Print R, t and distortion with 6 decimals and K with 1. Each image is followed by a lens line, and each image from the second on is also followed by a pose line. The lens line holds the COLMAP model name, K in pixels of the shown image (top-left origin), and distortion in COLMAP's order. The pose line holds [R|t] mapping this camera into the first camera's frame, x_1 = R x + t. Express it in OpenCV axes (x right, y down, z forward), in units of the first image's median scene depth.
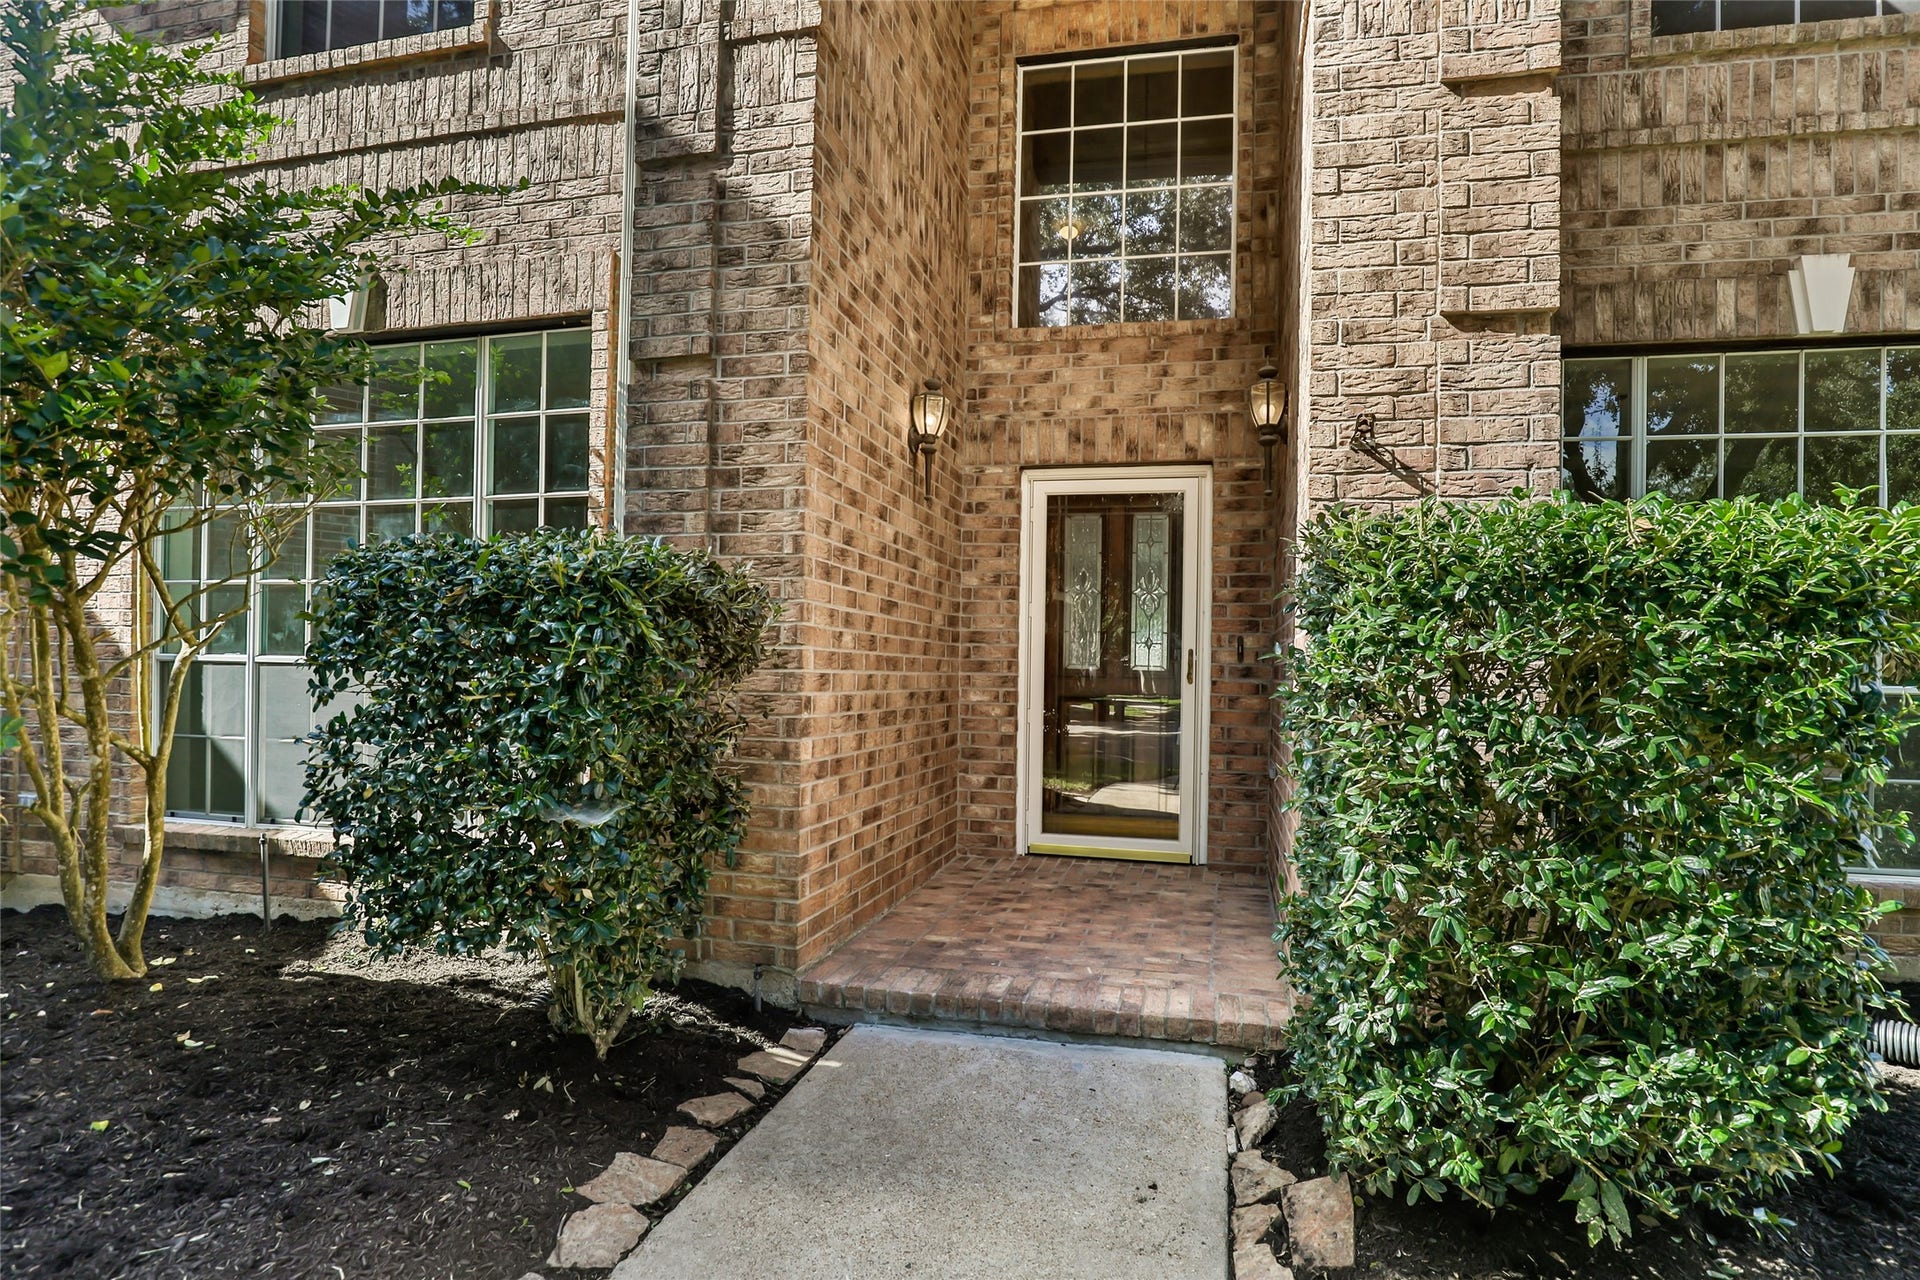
lens RADIAL K [[822.1, 0, 960.0], [0, 822.1, 640.0], [0, 0, 1]] dist [-0.002570, -0.000278]
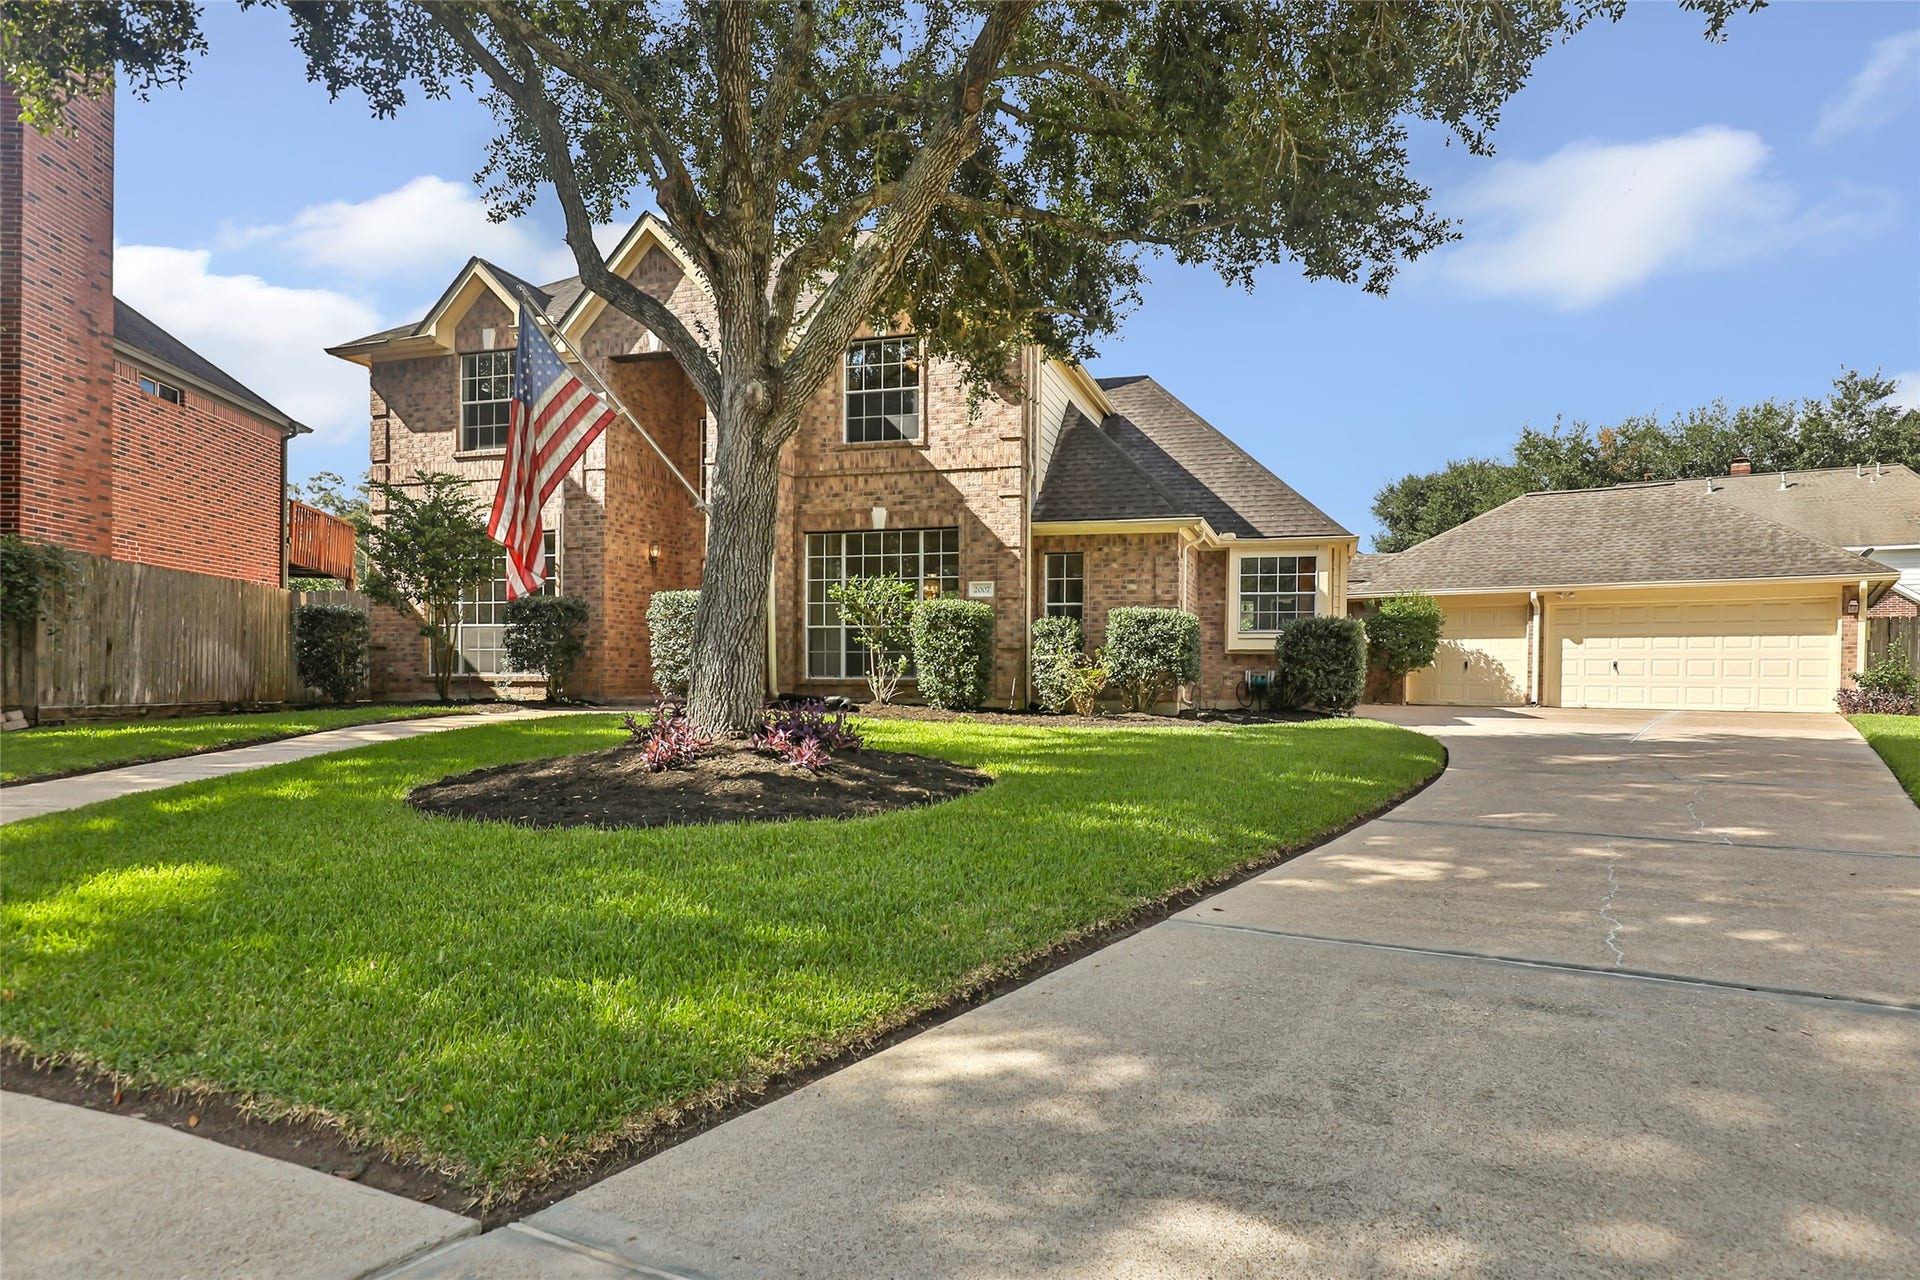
lens RADIAL K [[929.1, 0, 948.7], [0, 929.1, 661.2], [0, 0, 1]] dist [-0.000149, 0.000139]
pose [[0.997681, -0.016170, -0.066109, 1.627790], [0.017204, 0.999738, 0.015103, 0.162642], [0.065848, -0.016206, 0.997698, -3.144808]]
